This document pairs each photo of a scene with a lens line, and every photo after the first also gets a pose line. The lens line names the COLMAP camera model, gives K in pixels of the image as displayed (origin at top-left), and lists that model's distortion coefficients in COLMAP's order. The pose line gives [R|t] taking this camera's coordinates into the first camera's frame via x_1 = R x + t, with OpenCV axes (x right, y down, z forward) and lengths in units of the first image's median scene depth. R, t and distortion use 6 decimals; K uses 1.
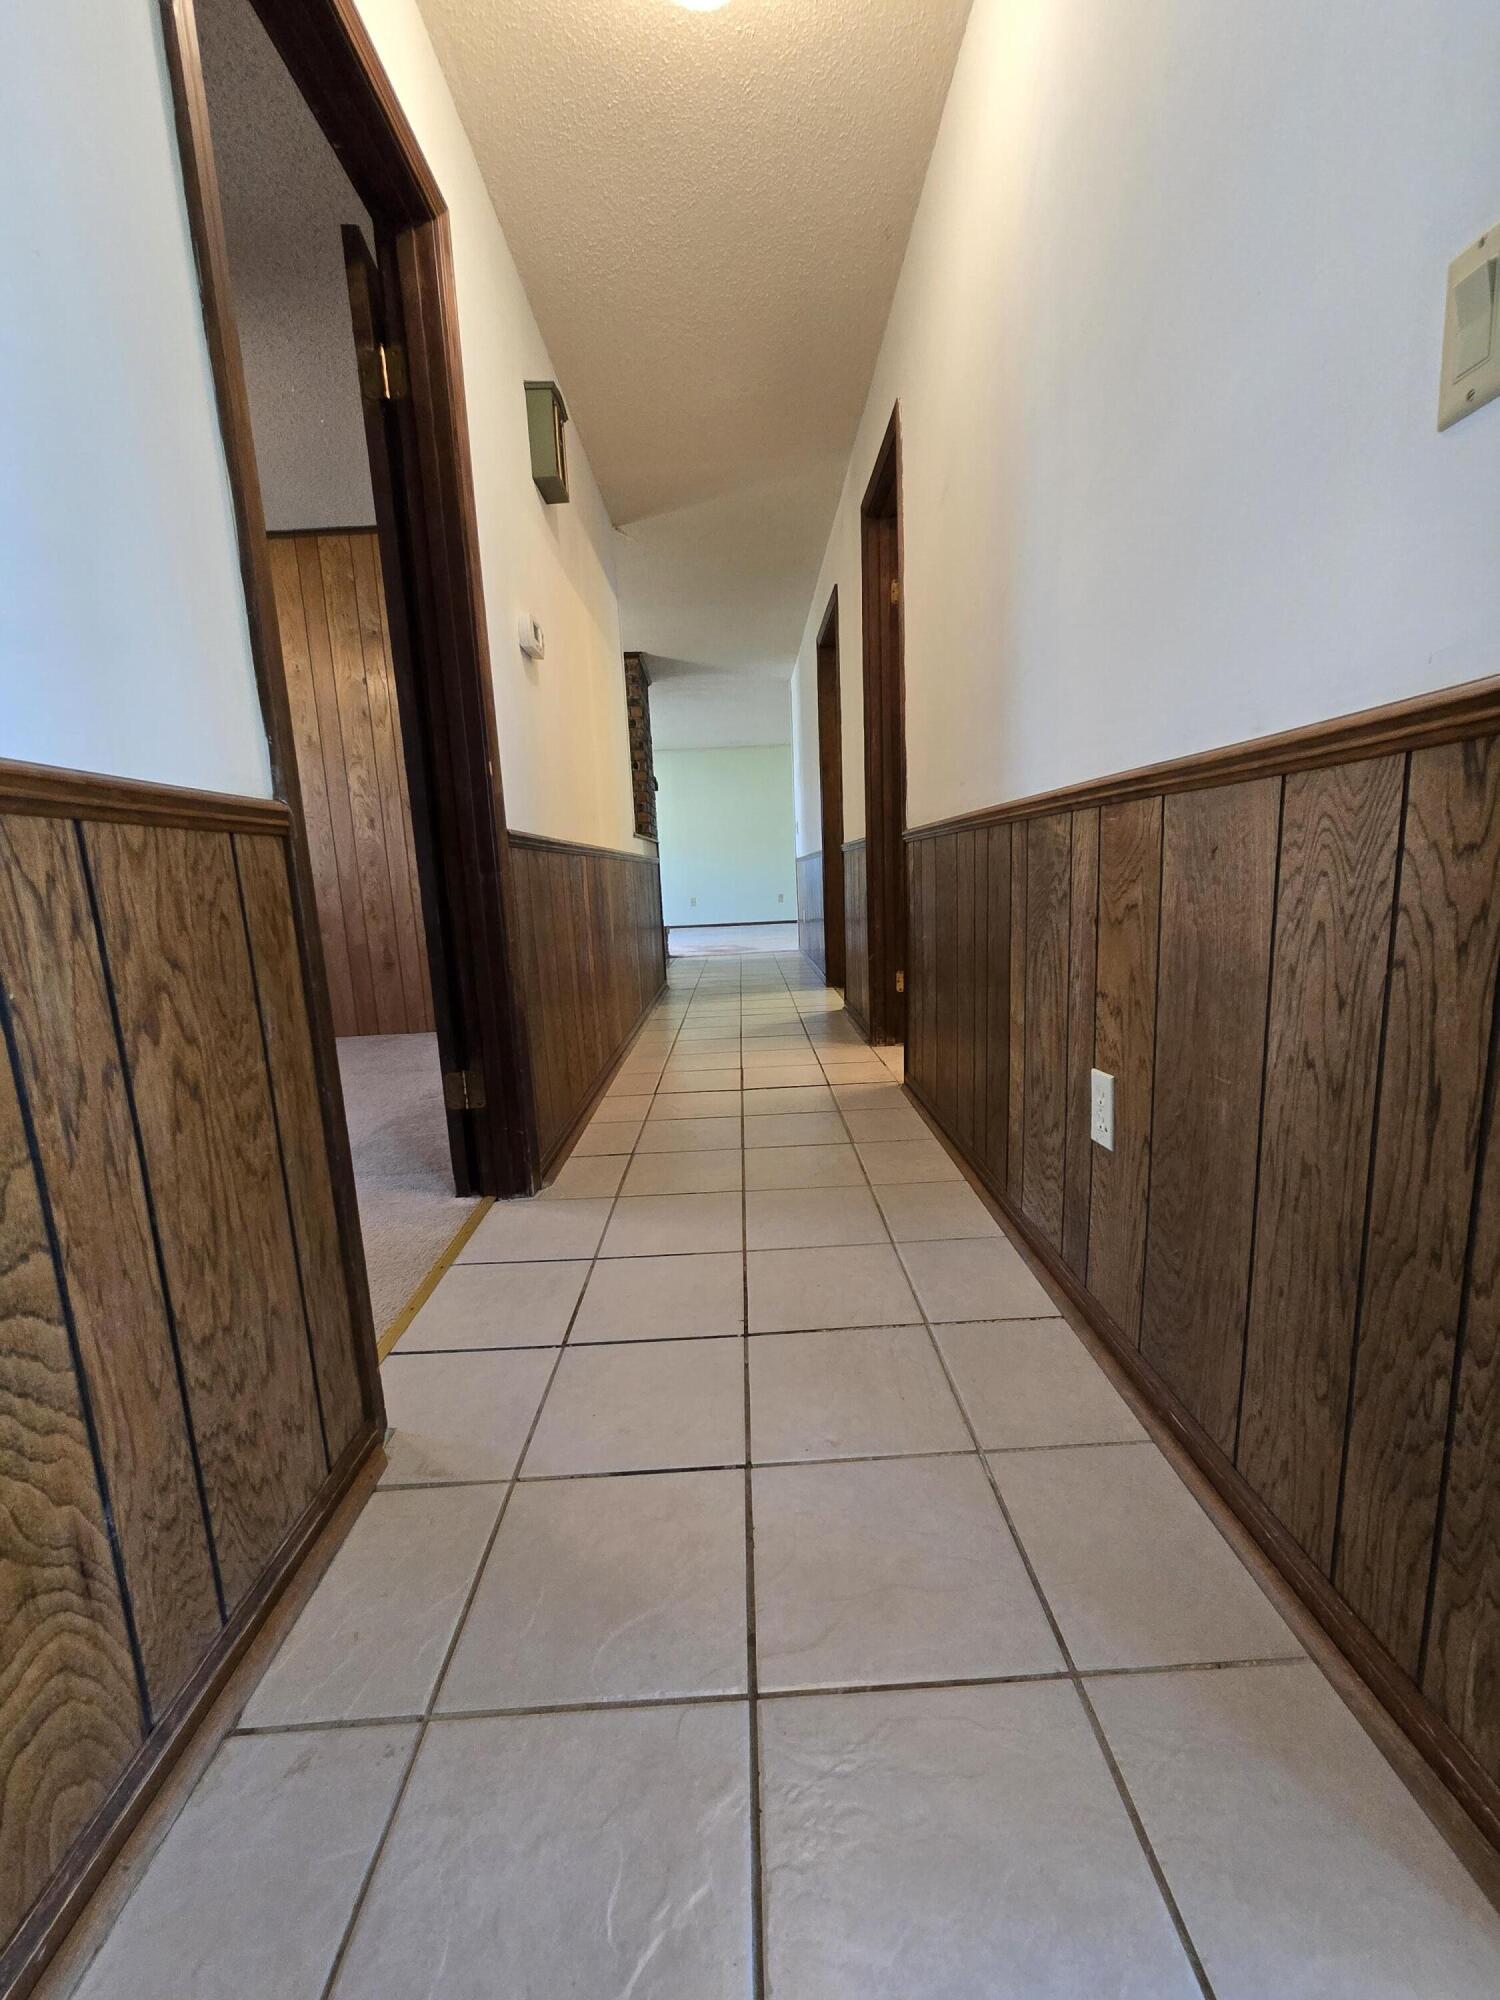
lens RADIAL K [[821.9, 0, 749.4], [0, 821.9, 1006.3], [0, 0, 1]] dist [0.002075, -0.000265]
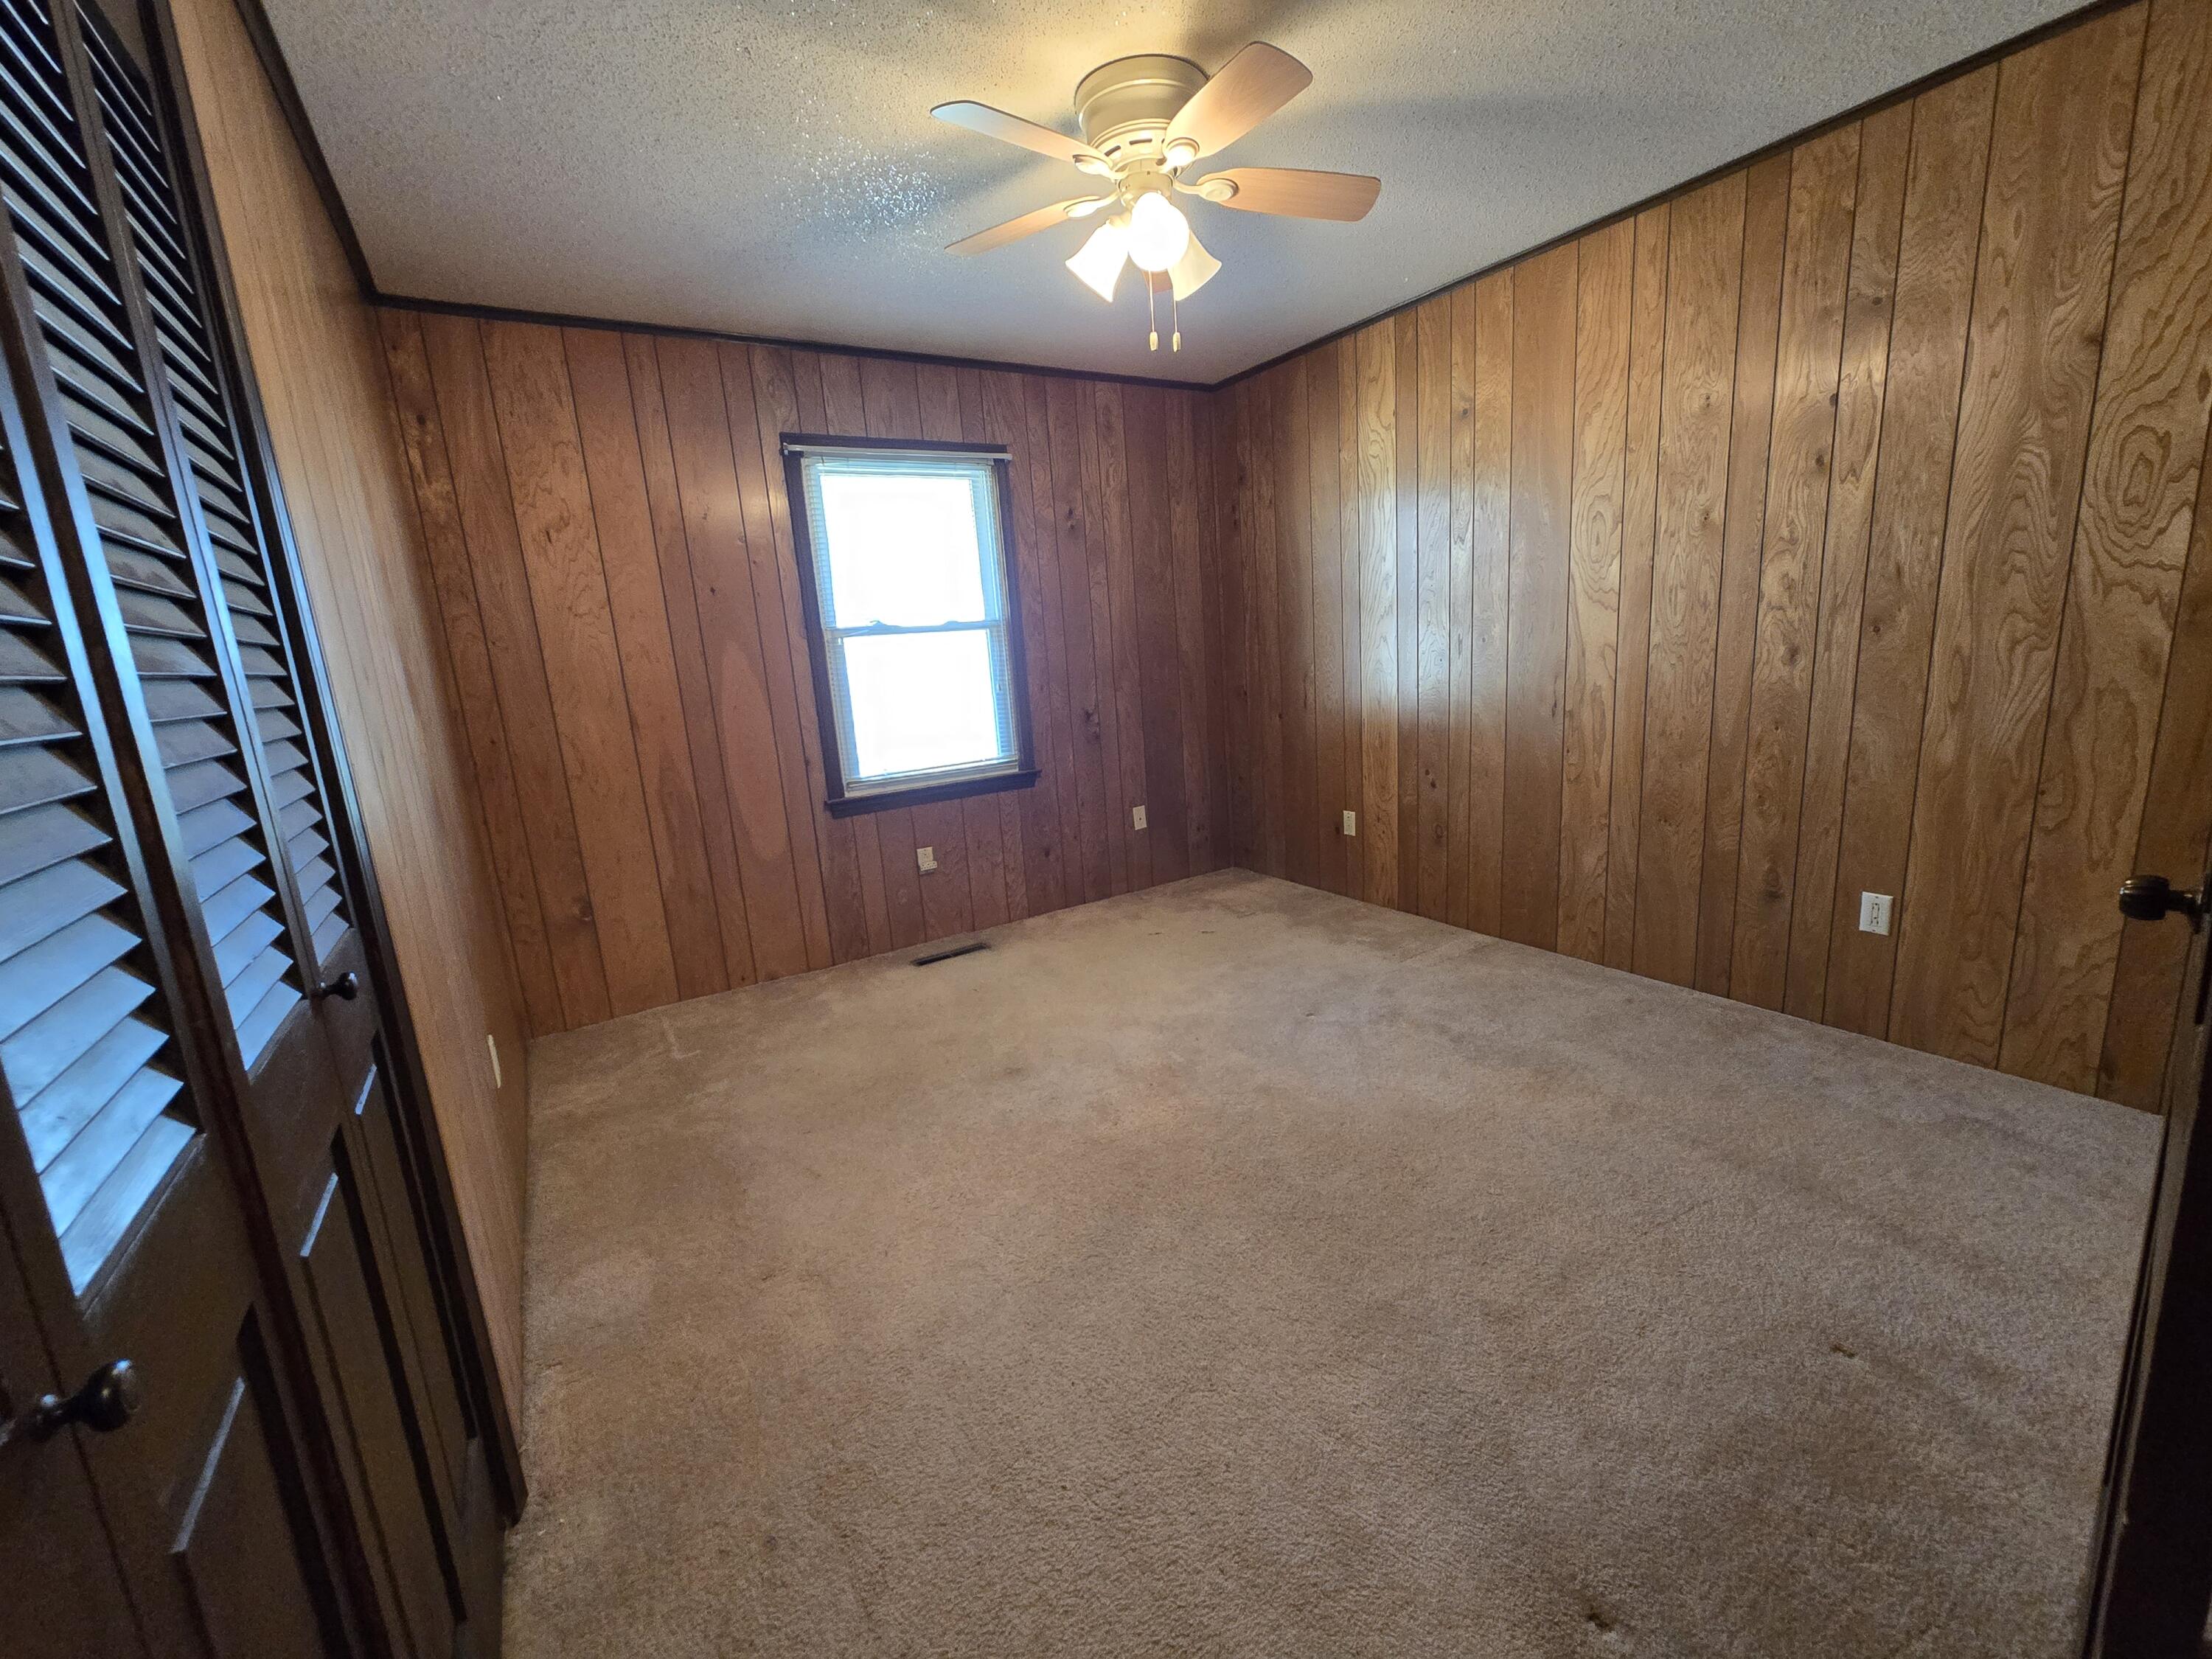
lens RADIAL K [[909.1, 0, 1119.7], [0, 909.1, 821.7], [0, 0, 1]] dist [0.002075, -0.000265]
pose [[0.523990, 0.179714, -0.832549, -0.157817], [-0.106159, 0.983644, 0.145515, -0.152700], [0.845082, 0.012134, 0.534498, 0.270360]]
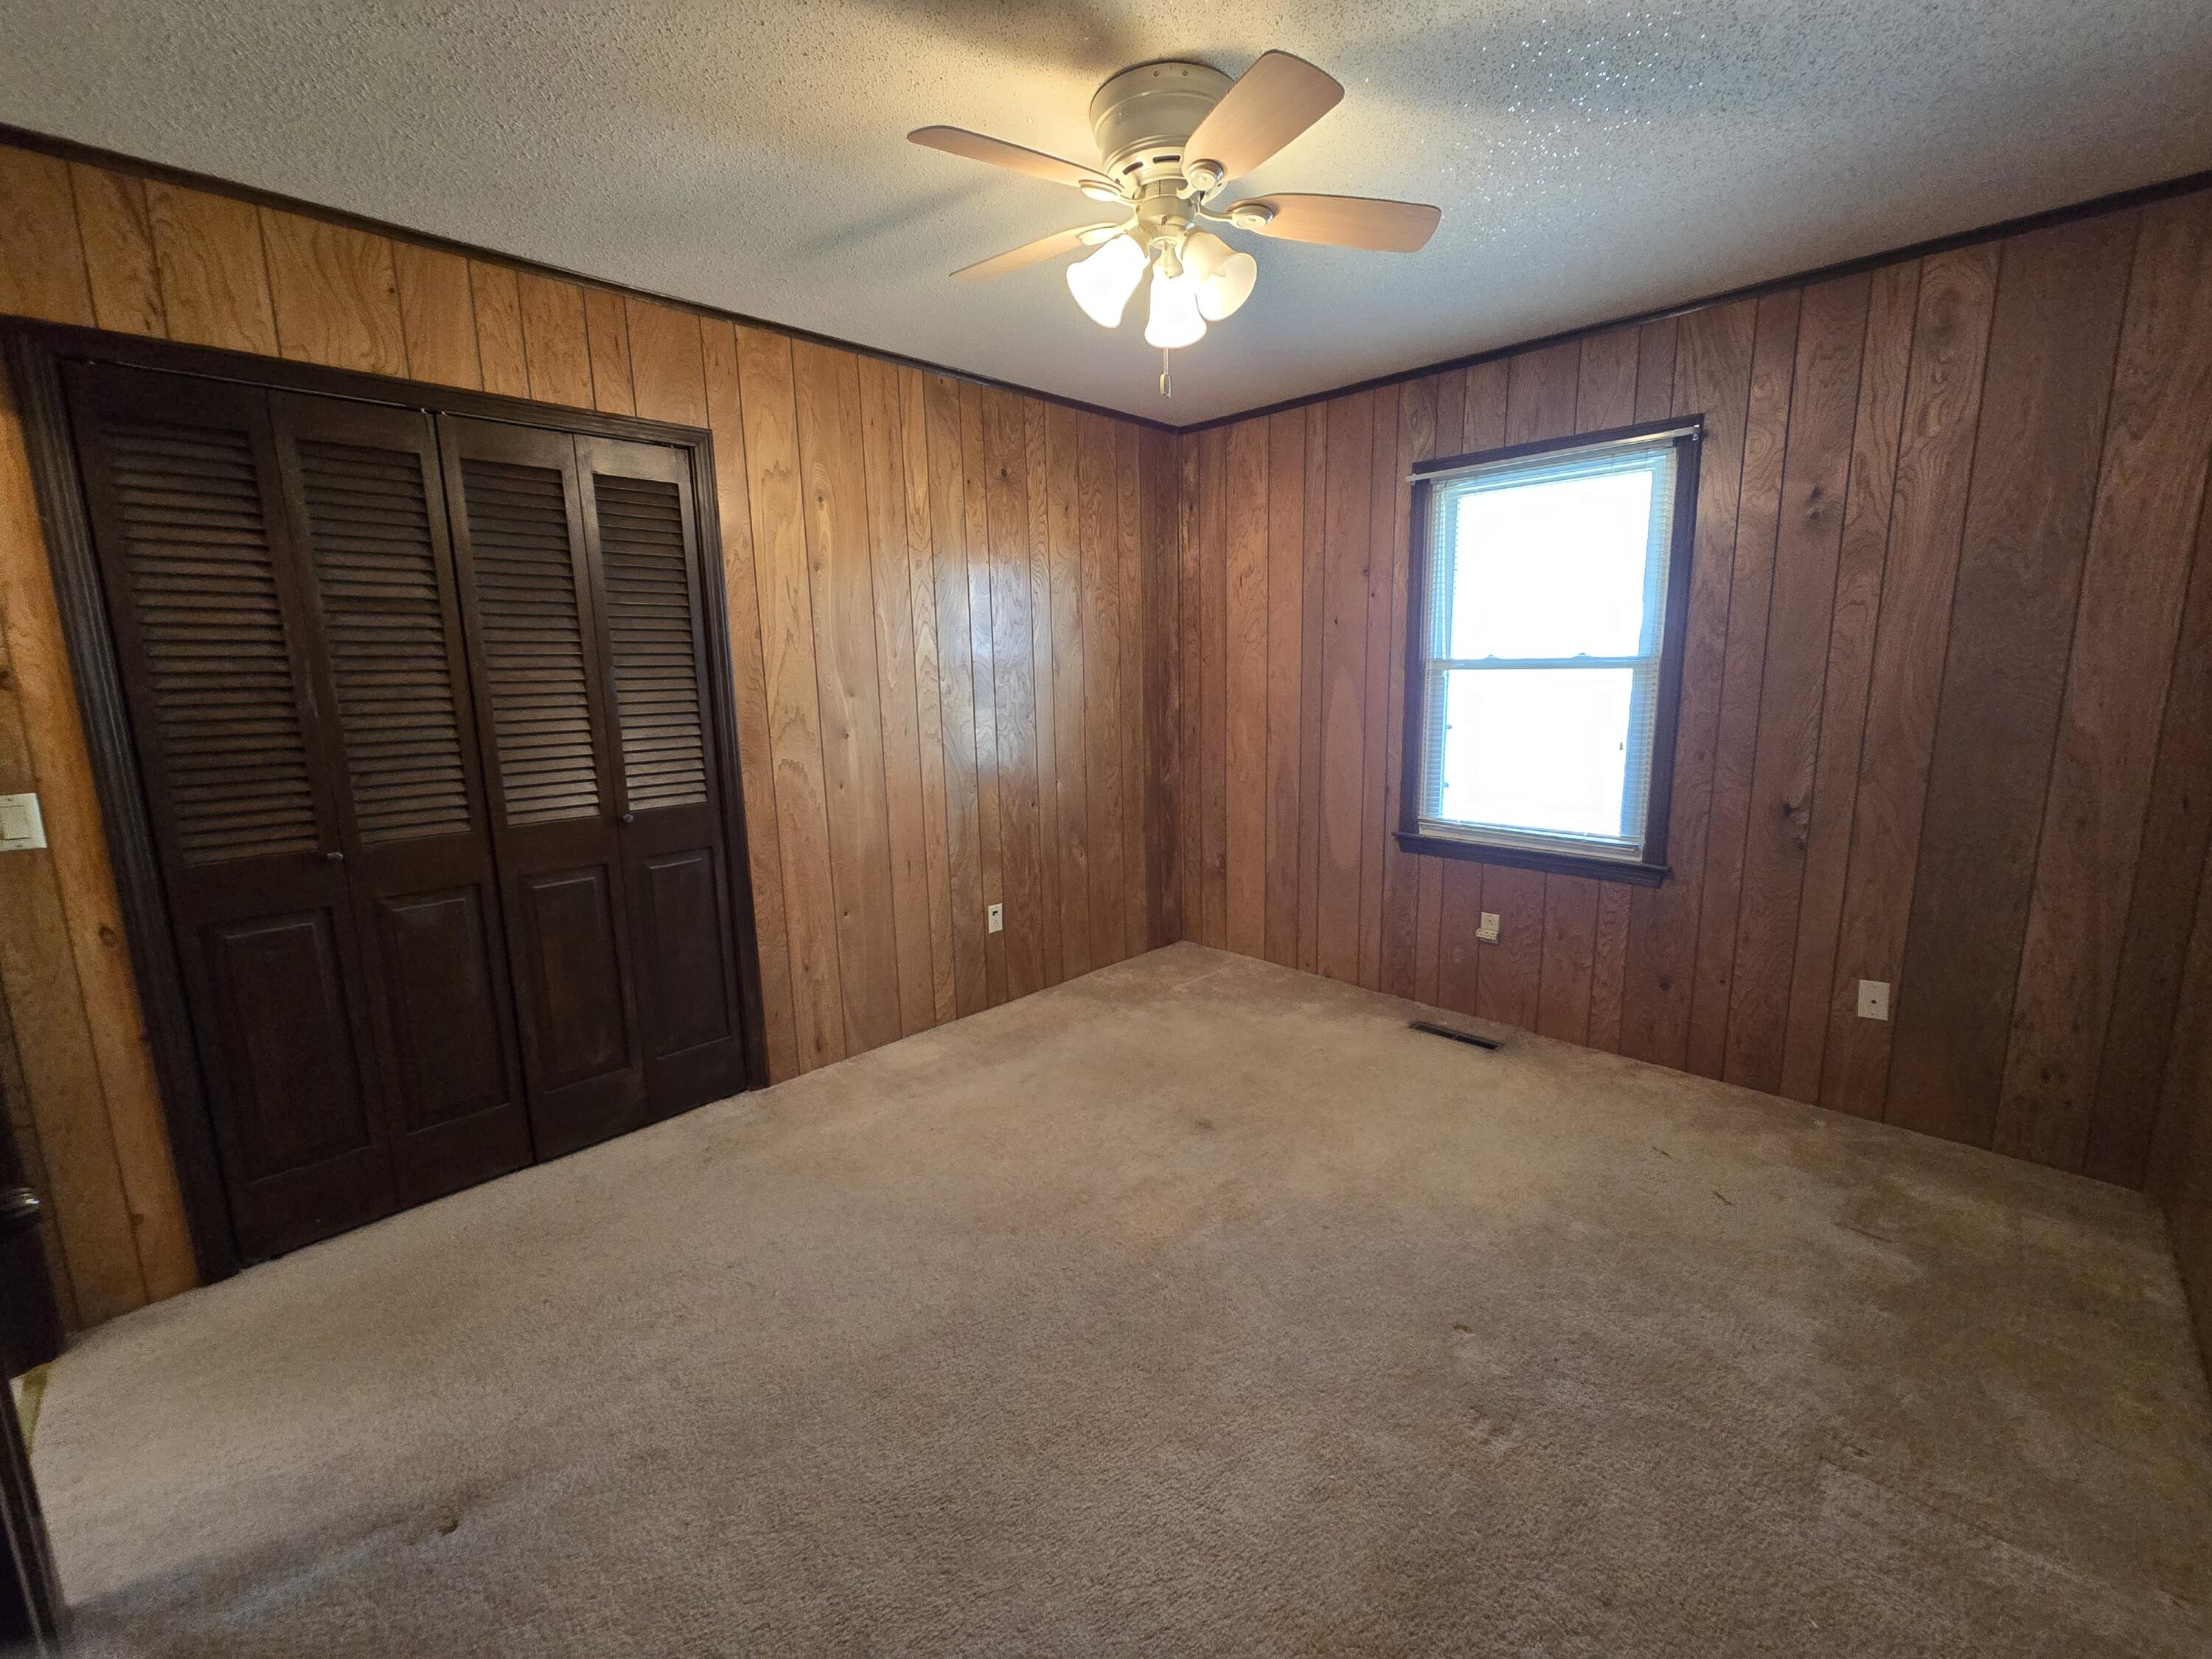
lens RADIAL K [[909.1, 0, 1123.9], [0, 909.1, 826.3], [0, 0, 1]] dist [0.002075, -0.000265]
pose [[-0.710006, 0.179518, -0.680929, -0.304220], [-0.077169, 0.941302, 0.328626, -0.339092], [0.699954, 0.285873, -0.654477, 1.131621]]
